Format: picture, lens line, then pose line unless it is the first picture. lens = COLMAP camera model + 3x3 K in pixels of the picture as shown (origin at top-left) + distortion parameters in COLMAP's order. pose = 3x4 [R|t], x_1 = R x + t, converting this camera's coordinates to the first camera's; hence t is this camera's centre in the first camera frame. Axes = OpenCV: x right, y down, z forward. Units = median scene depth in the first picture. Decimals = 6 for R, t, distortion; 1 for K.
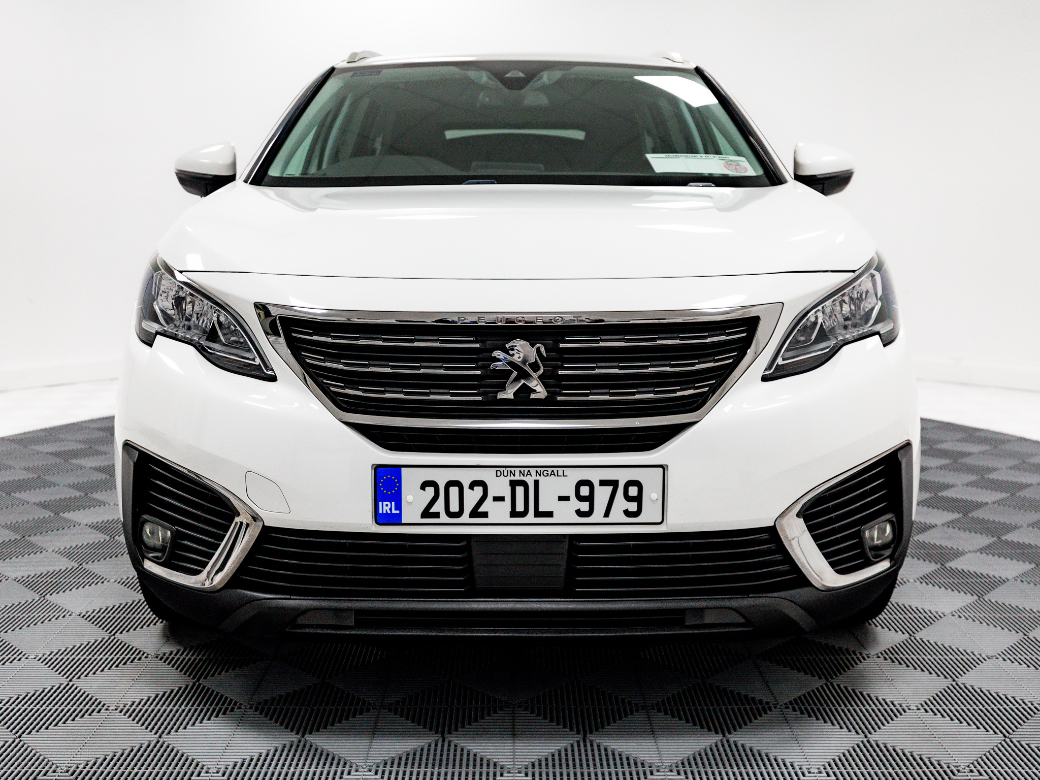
lens RADIAL K [[1103.4, 0, 520.0], [0, 1103.4, 390.0], [0, 0, 1]] dist [0.088048, 0.002873]
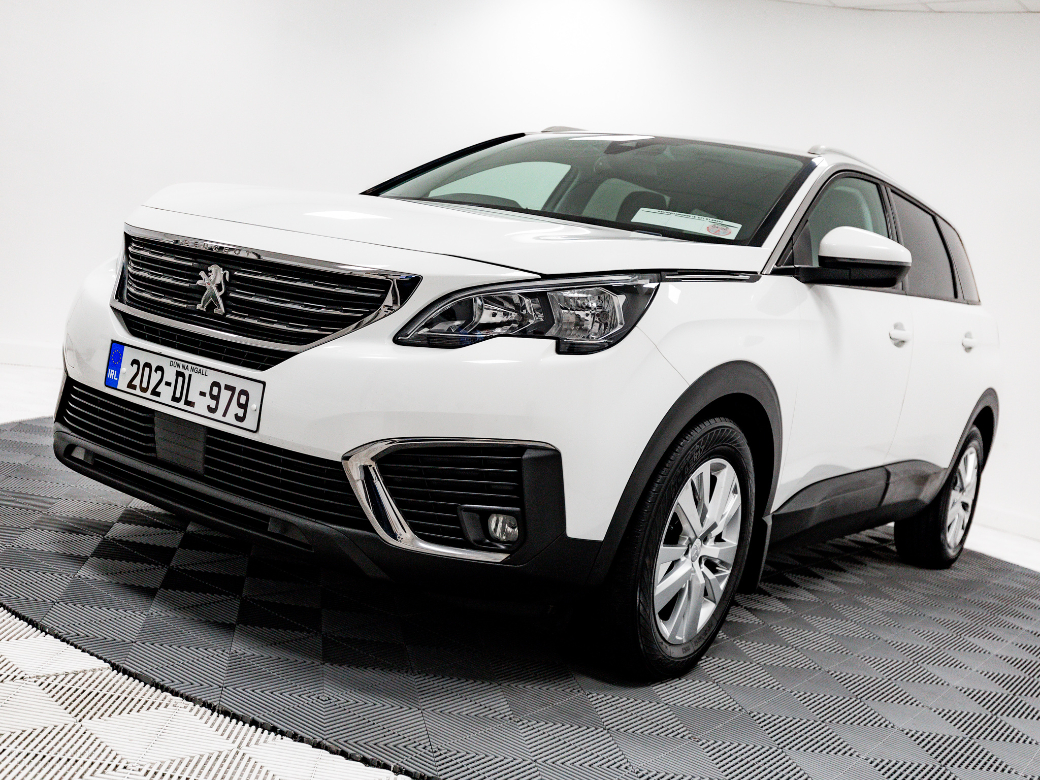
lens RADIAL K [[1074.3, 0, 520.0], [0, 1074.3, 390.0], [0, 0, 1]] dist [0.003393, 0.010131]
pose [[0.821936, 0.196030, -0.534784, 0.959711], [-0.265132, 0.962664, -0.054620, 0.065929], [0.504110, 0.186683, 0.843222, 0.175424]]
